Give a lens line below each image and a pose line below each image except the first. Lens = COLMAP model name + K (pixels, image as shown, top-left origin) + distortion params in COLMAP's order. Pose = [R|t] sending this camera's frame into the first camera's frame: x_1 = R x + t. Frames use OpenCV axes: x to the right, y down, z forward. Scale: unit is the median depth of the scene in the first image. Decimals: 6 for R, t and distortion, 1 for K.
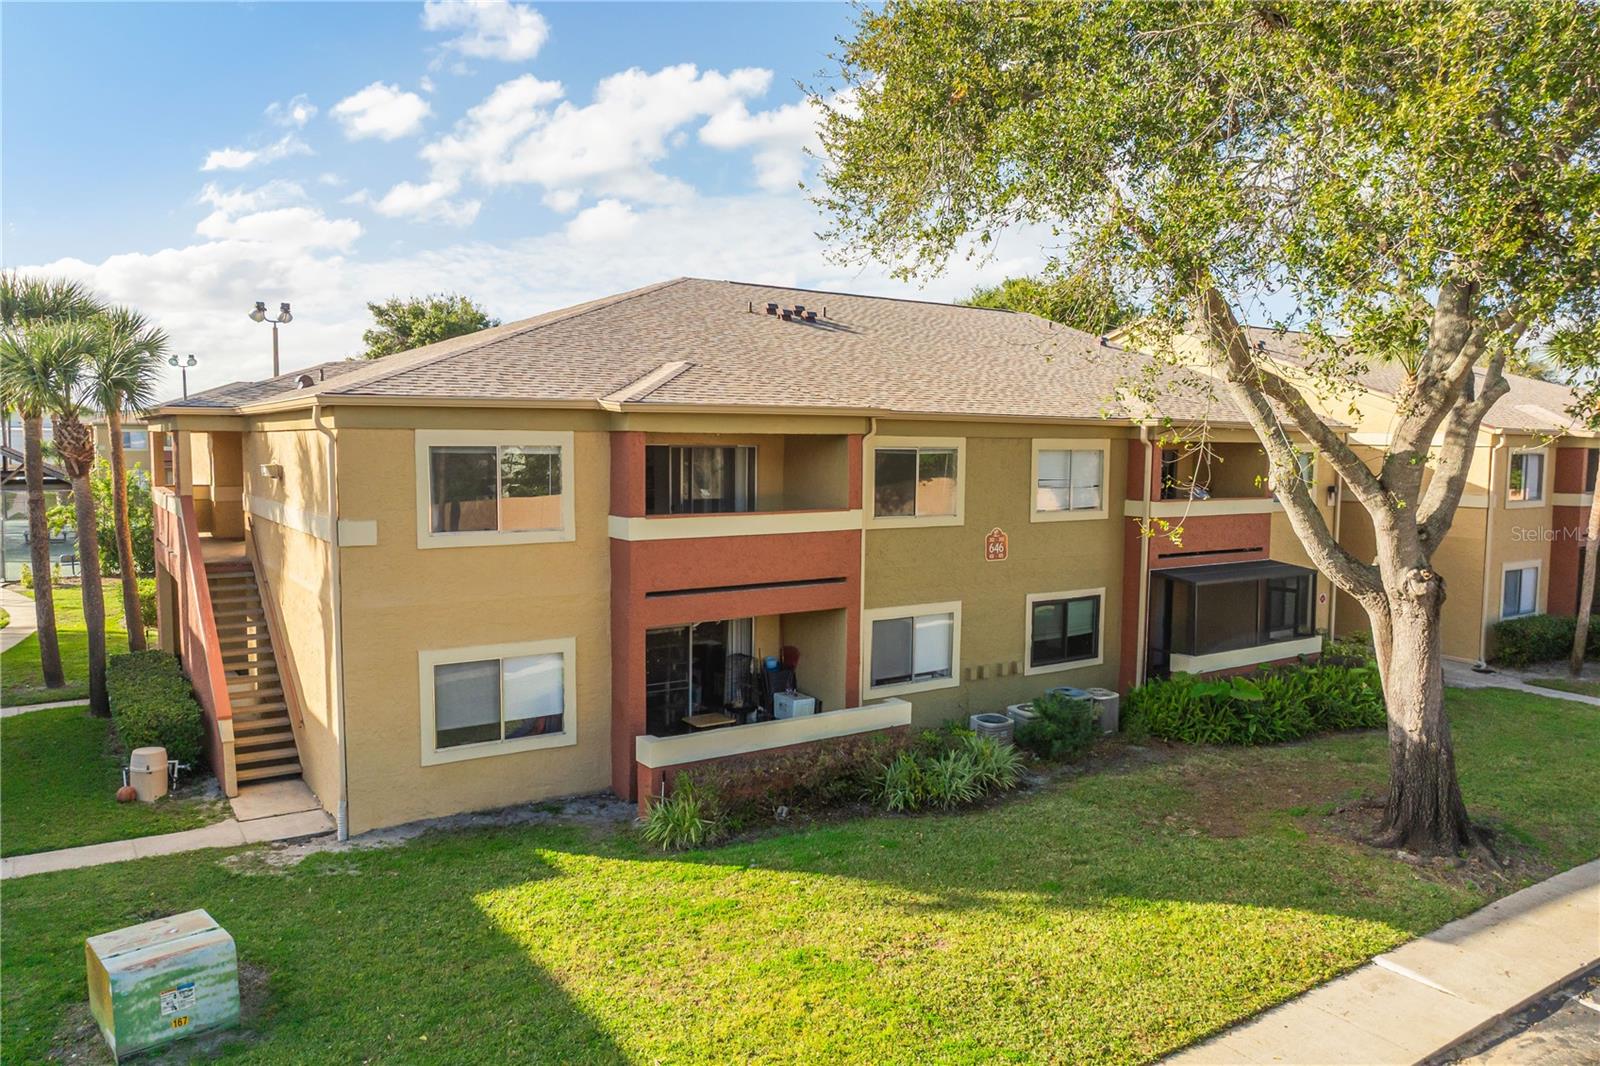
lens RADIAL K [[1119.7, 0, 800.0], [0, 1119.7, 533.0], [0, 0, 1]] dist [-0.039598, 0.001459]
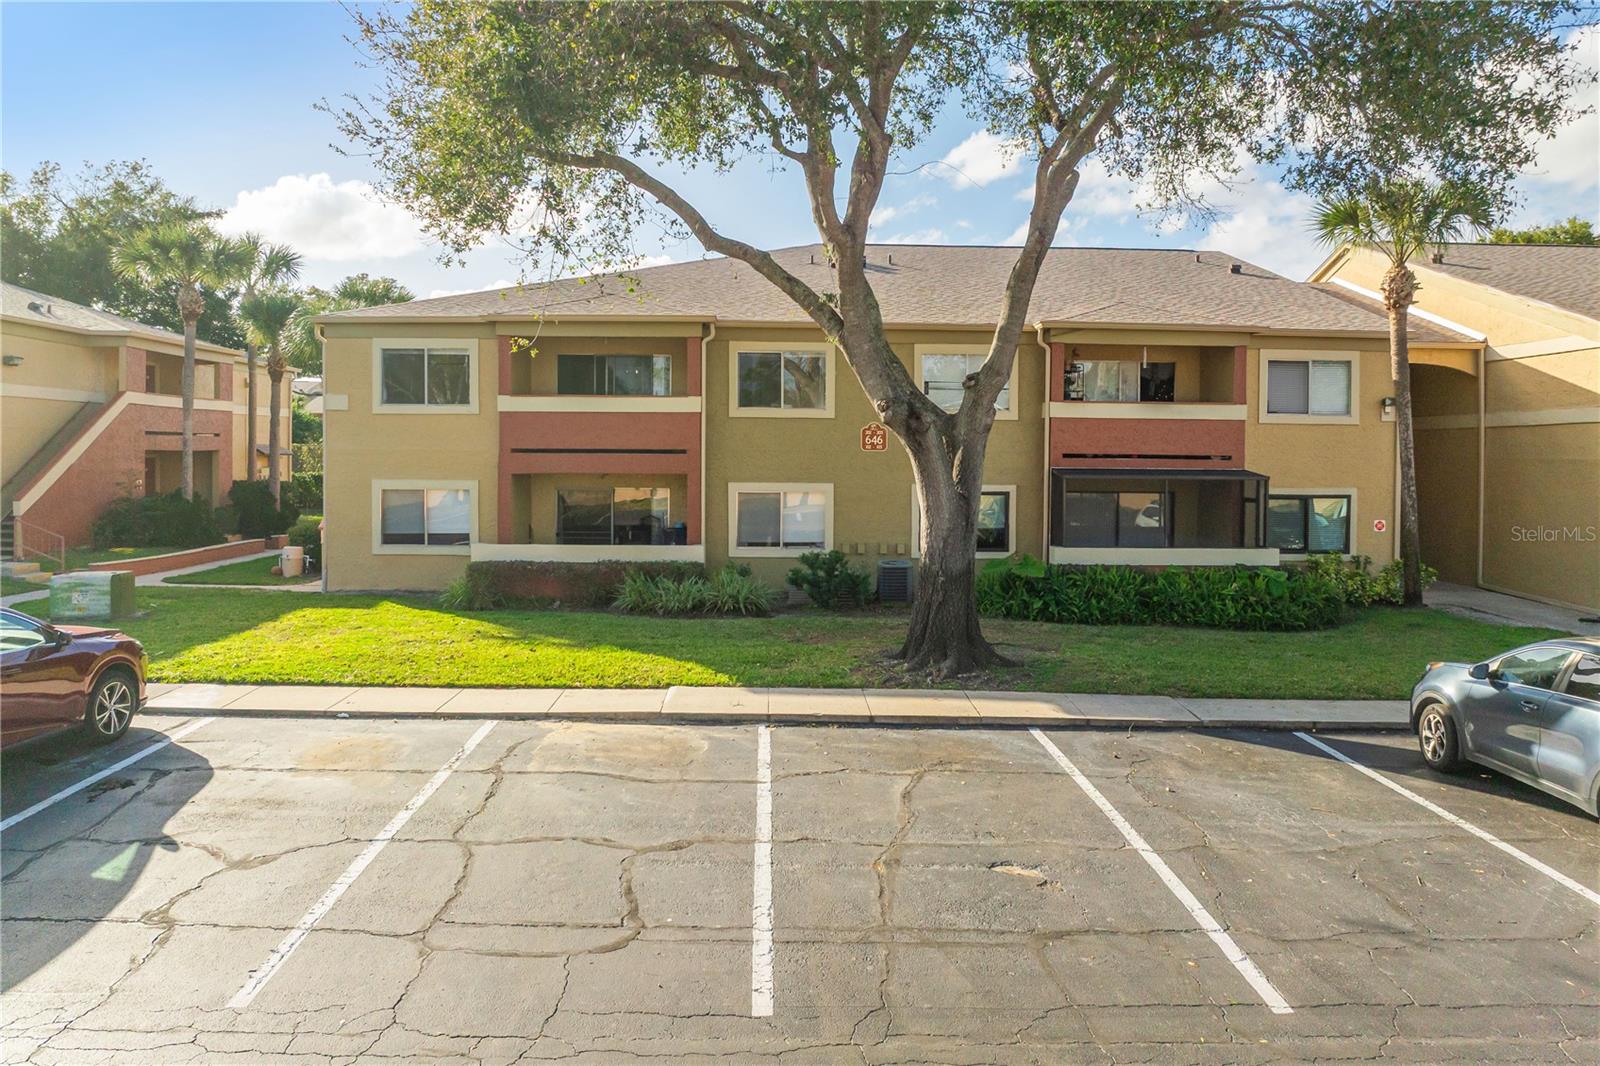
lens RADIAL K [[1130.0, 0, 823.9], [0, 1130.0, 477.0], [0, 0, 1]] dist [-0.040880, -0.000664]
pose [[0.841193, 0.003296, -0.540725, 1.011998], [-0.044264, 0.997045, -0.062784, 0.167810], [0.538920, 0.076748, 0.838853, 0.015046]]
